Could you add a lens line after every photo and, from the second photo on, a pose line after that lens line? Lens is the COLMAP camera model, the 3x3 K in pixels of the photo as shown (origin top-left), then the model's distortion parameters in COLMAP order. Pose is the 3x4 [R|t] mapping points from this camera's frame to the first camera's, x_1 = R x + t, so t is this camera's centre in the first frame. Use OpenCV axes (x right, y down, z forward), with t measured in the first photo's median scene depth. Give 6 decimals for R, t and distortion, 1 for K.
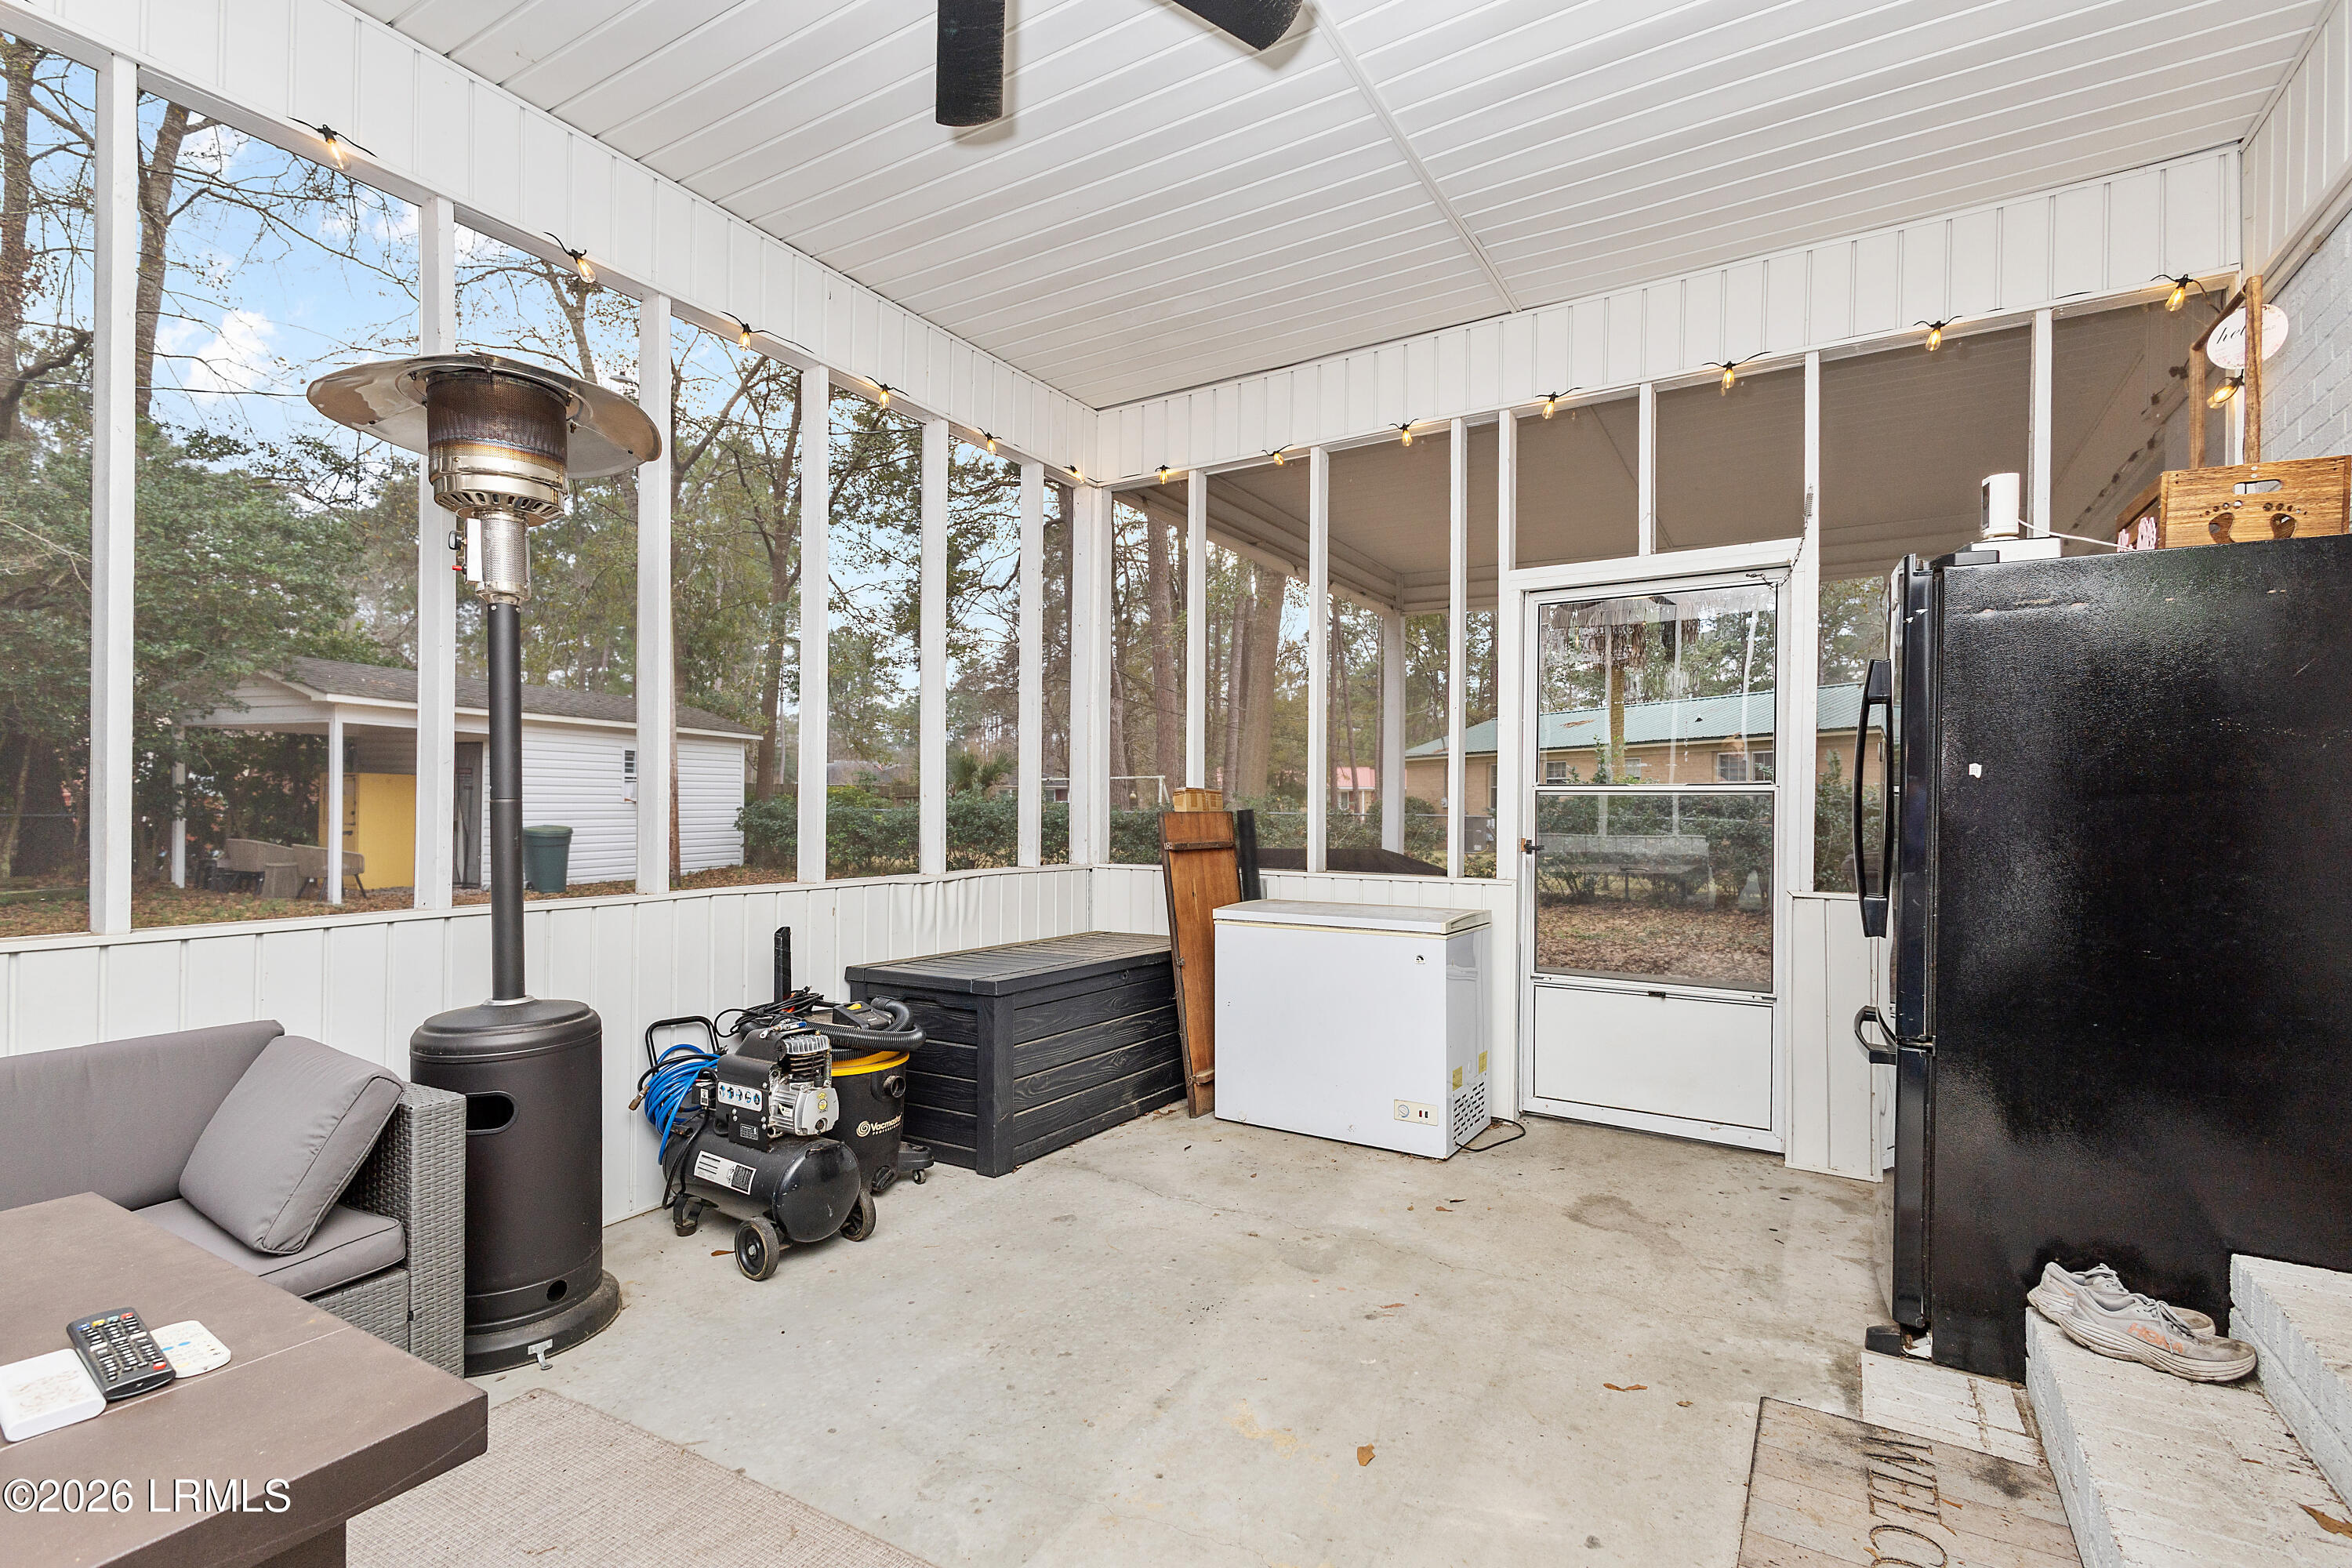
lens RADIAL K [[1100.7, 0, 1164.7], [0, 1100.7, 801.8], [0, 0, 1]] dist [0.014195, 0.000737]
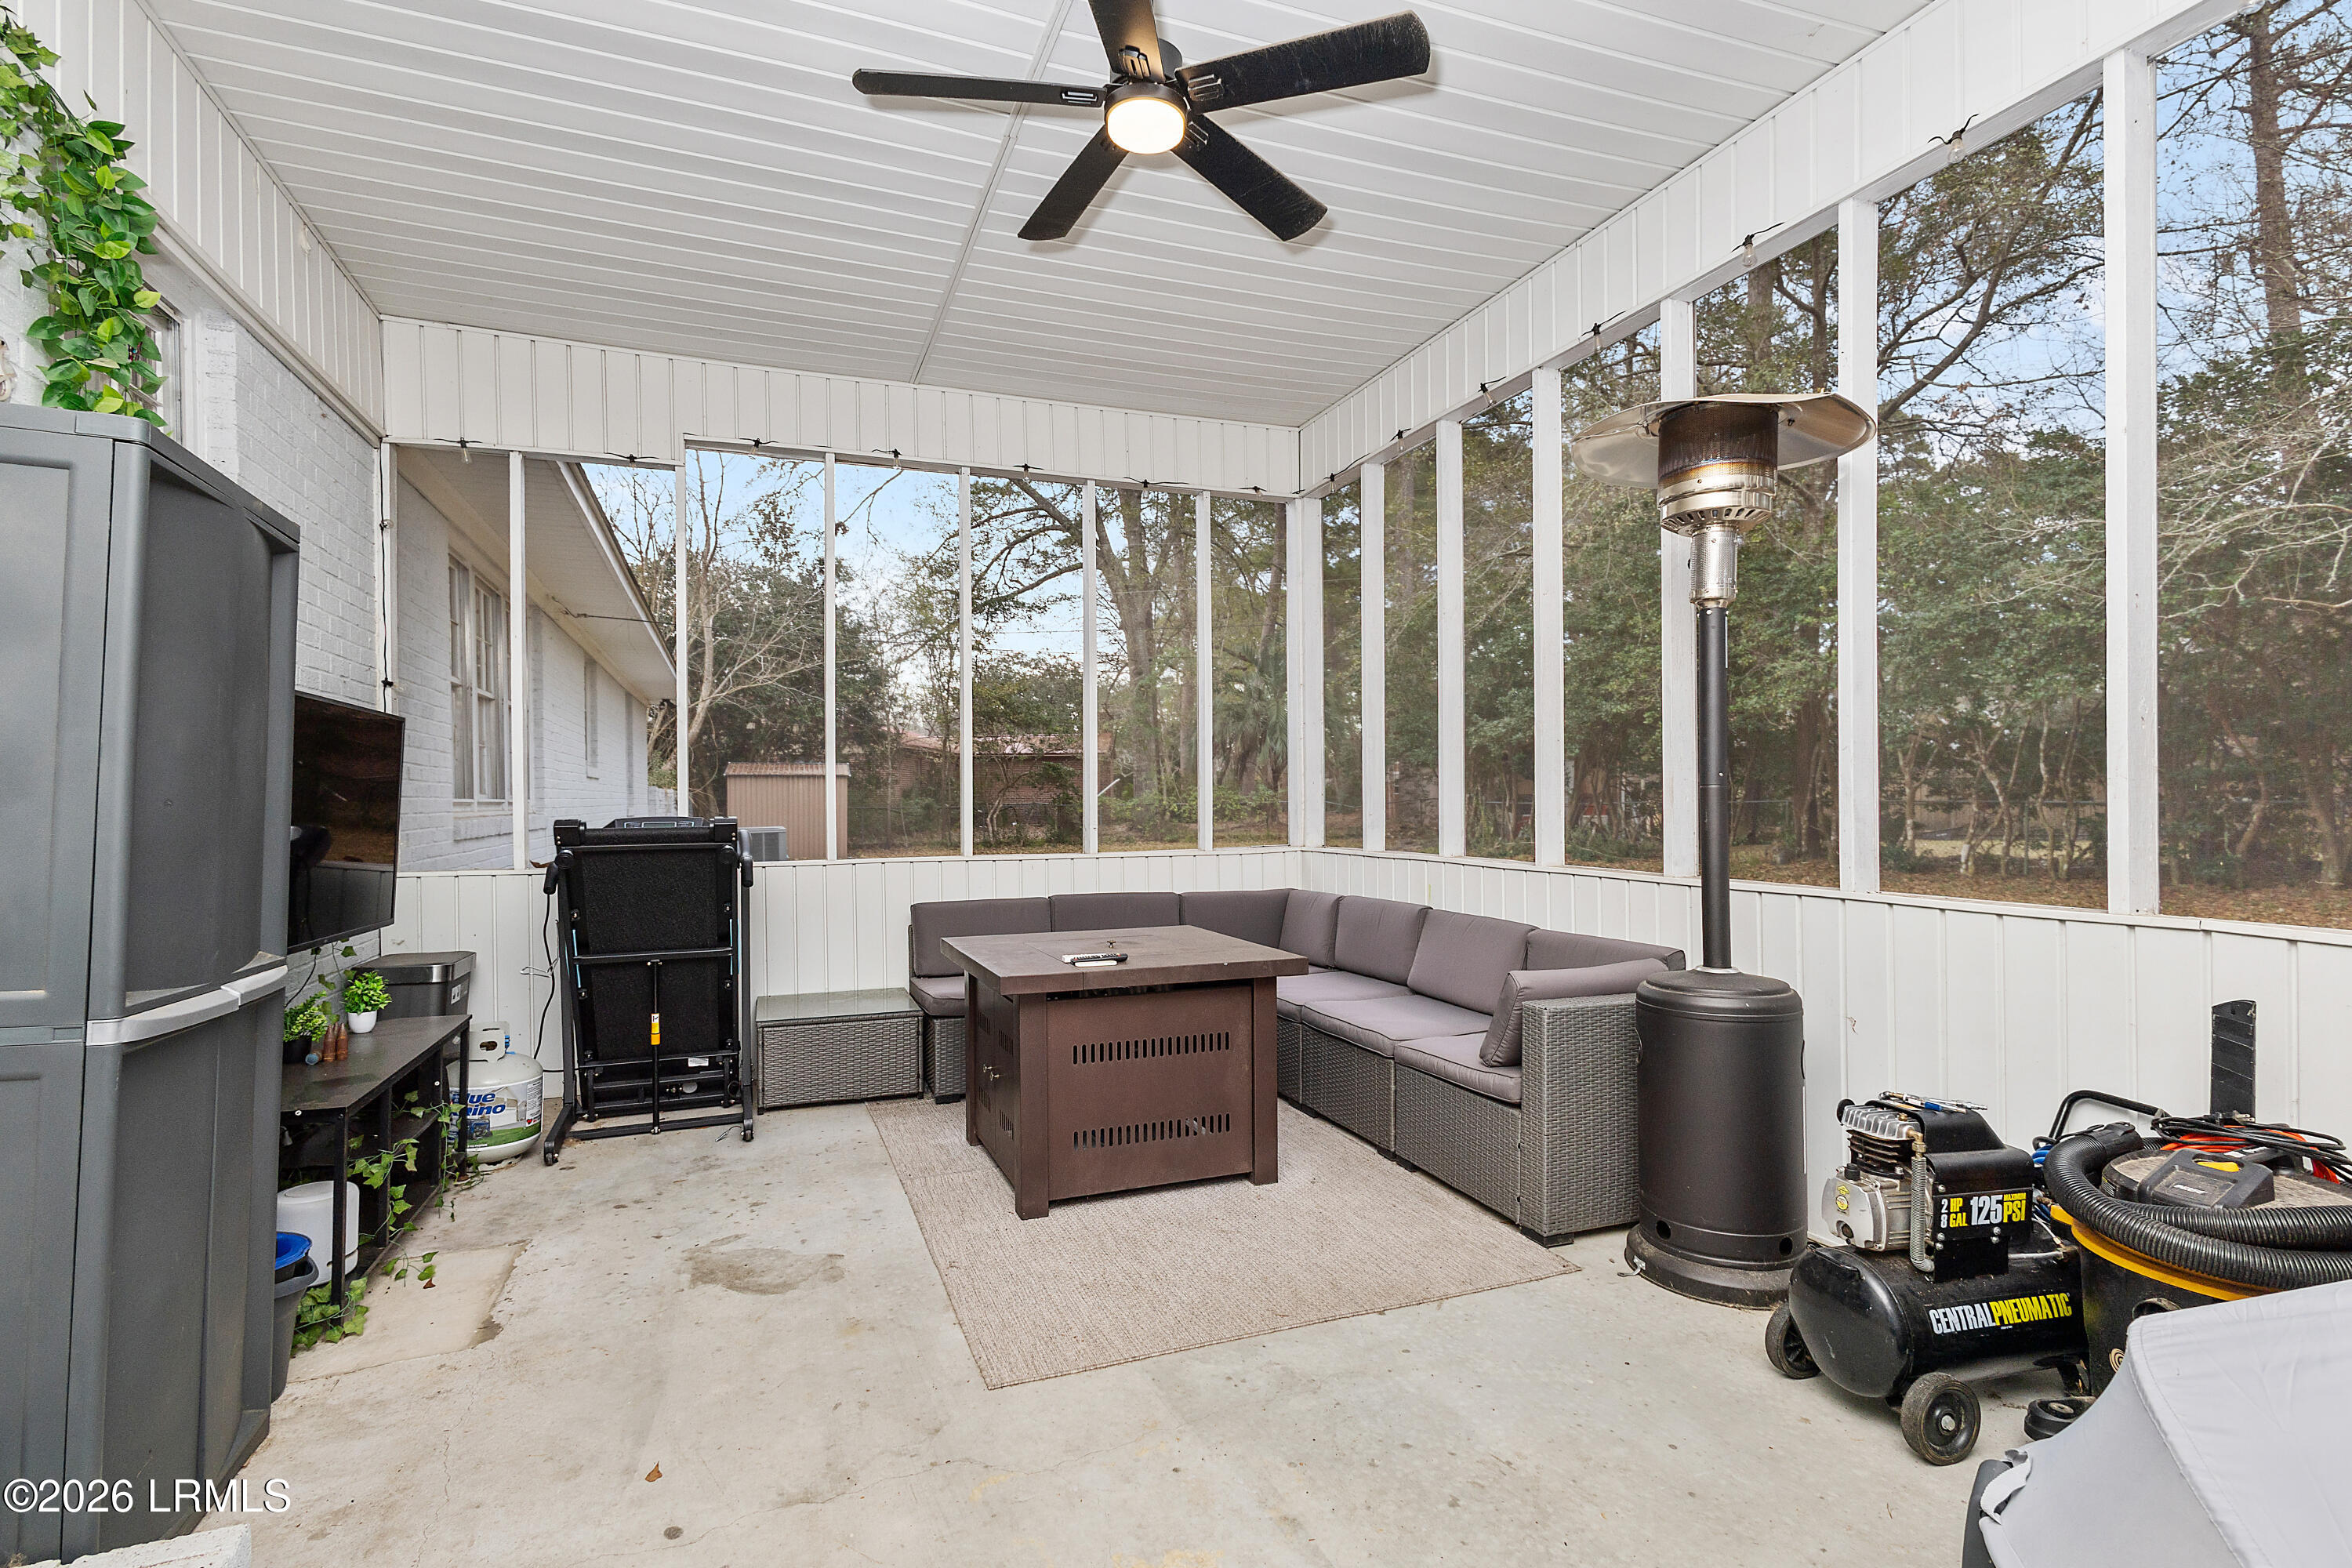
lens RADIAL K [[1100.7, 0, 1157.7], [0, 1100.7, 789.5], [0, 0, 1]] dist [0.014195, 0.000737]
pose [[-0.615376, -0.011193, -0.788155, 0.622886], [-0.002385, 0.999921, -0.012339, 0.019625], [0.788230, -0.005713, -0.615354, 1.272527]]
